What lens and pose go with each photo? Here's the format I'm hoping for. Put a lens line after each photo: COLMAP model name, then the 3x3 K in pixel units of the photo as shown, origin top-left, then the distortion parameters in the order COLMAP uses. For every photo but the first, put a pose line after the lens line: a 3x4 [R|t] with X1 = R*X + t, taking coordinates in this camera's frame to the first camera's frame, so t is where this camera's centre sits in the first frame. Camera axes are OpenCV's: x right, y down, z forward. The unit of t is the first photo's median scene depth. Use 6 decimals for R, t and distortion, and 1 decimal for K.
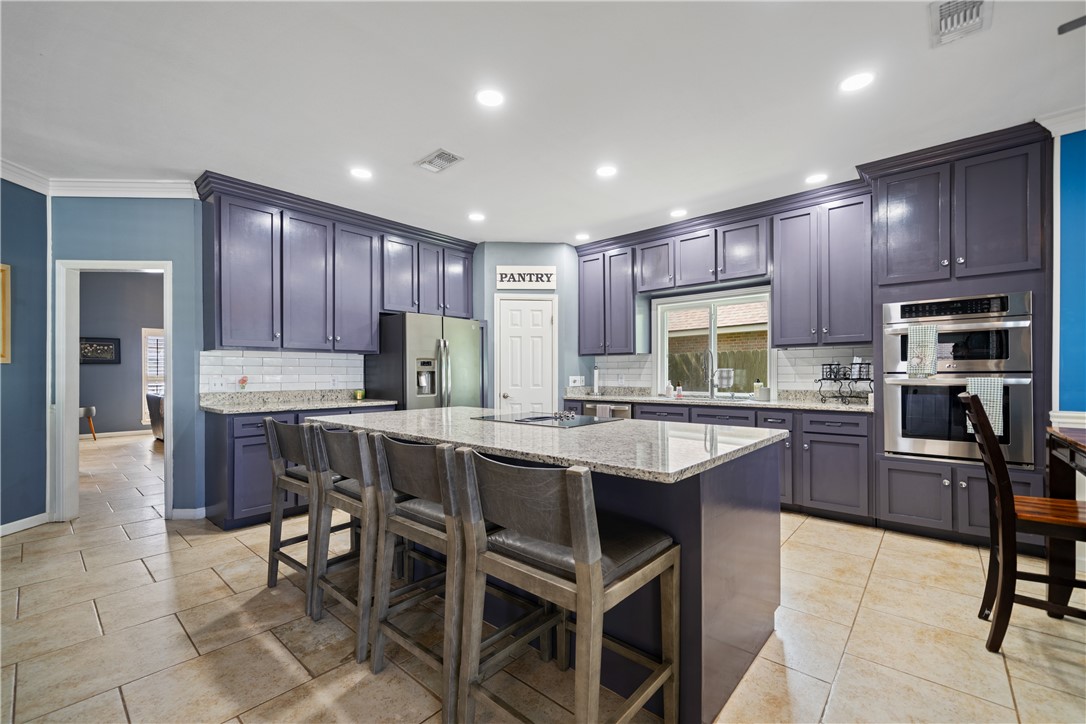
lens RADIAL K [[445.9, 0, 581.1], [0, 445.9, 368.3], [0, 0, 1]] dist [0.000259, -0.000682]
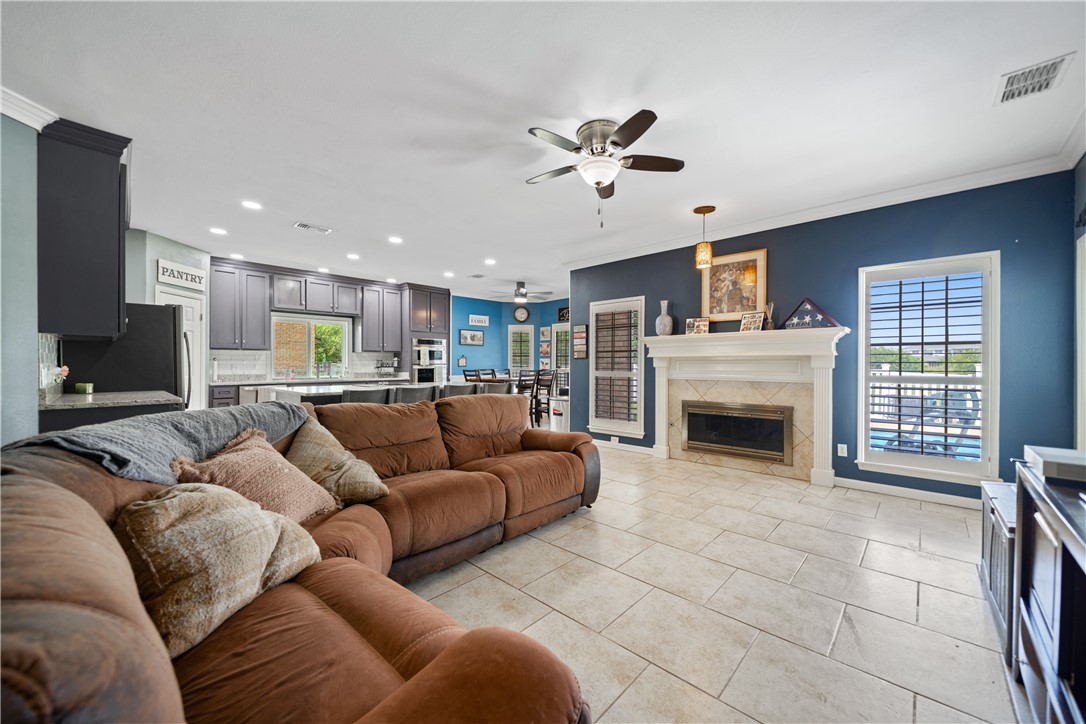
lens RADIAL K [[401.3, 0, 539.3], [0, 401.3, 366.9], [0, 0, 1]] dist [0.000234, 0.000509]
pose [[0.061202, -0.002892, 0.998121, -1.288458], [-0.014442, 0.999889, 0.003782, 0.003391], [-0.998021, -0.014647, 0.061153, 0.082032]]
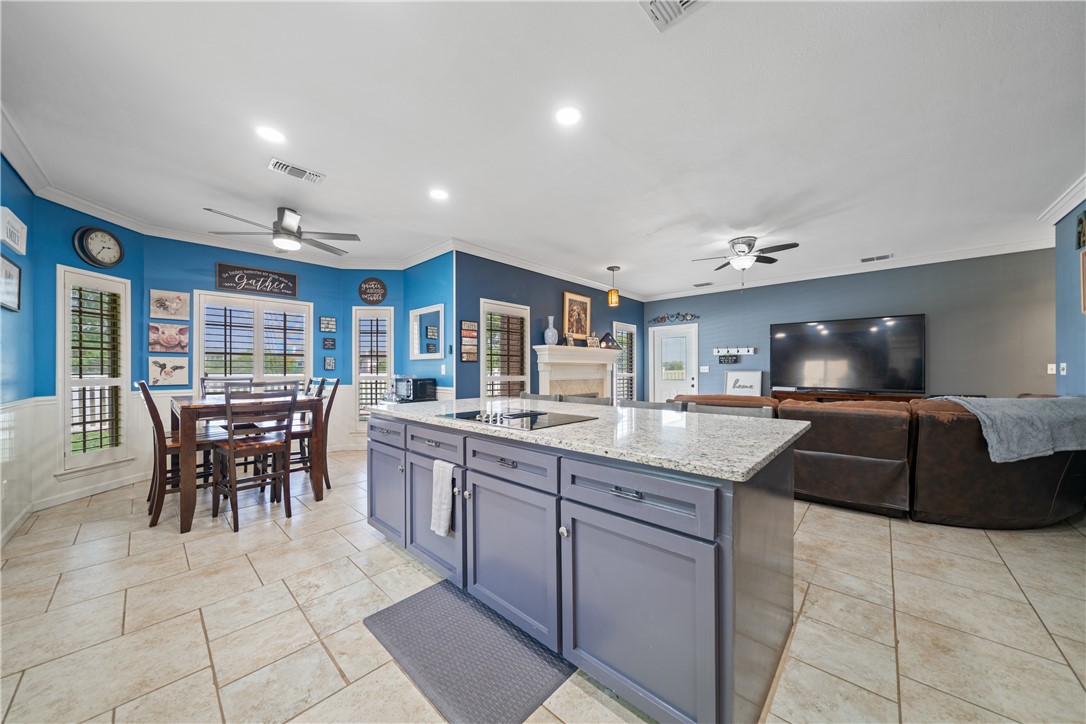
lens RADIAL K [[364.9, 0, 560.9], [0, 364.9, 367.2], [0, 0, 1]] dist [0.001147, -0.000062]
pose [[-0.999417, 0.005054, 0.033767, -0.145818], [0.004448, 0.999828, -0.018010, 0.014008], [-0.033852, -0.017850, -0.999267, 1.105507]]
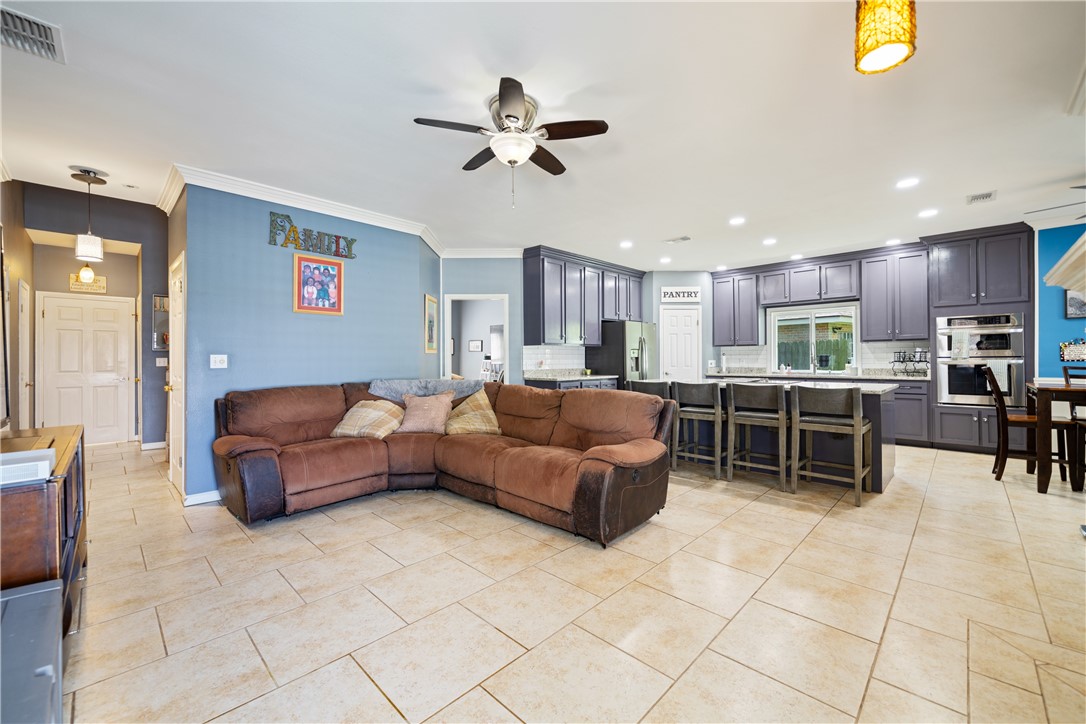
lens RADIAL K [[445.9, 0, 567.8], [0, 445.9, 352.0], [0, 0, 1]] dist [0.000259, -0.000682]
pose [[0.998600, -0.003080, -0.052804, -0.519194], [0.002868, 0.999987, -0.004103, -0.006165], [0.052816, 0.003946, 0.998596, -0.631247]]
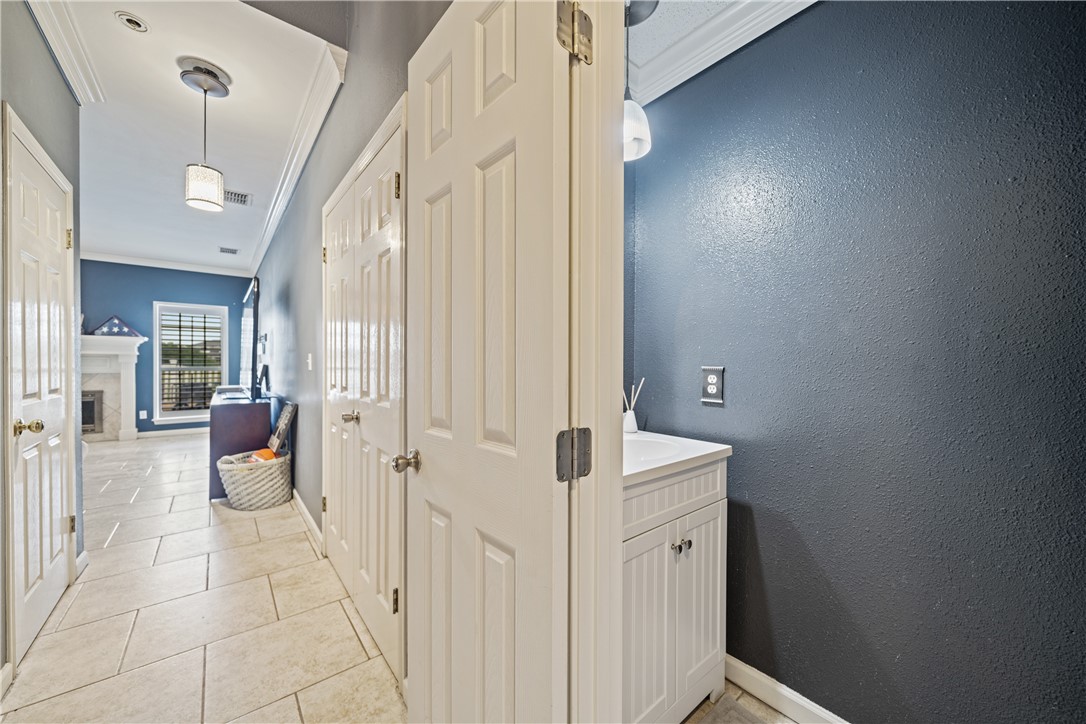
lens RADIAL K [[401.3, 0, 554.5], [0, 401.3, 361.6], [0, 0, 1]] dist [0.000234, 0.000509]
pose [[-0.987036, 0.001349, 0.160493, -2.025915], [-0.000521, 0.999932, -0.011608, 0.011069], [-0.160498, -0.011541, -0.986969, 0.636277]]
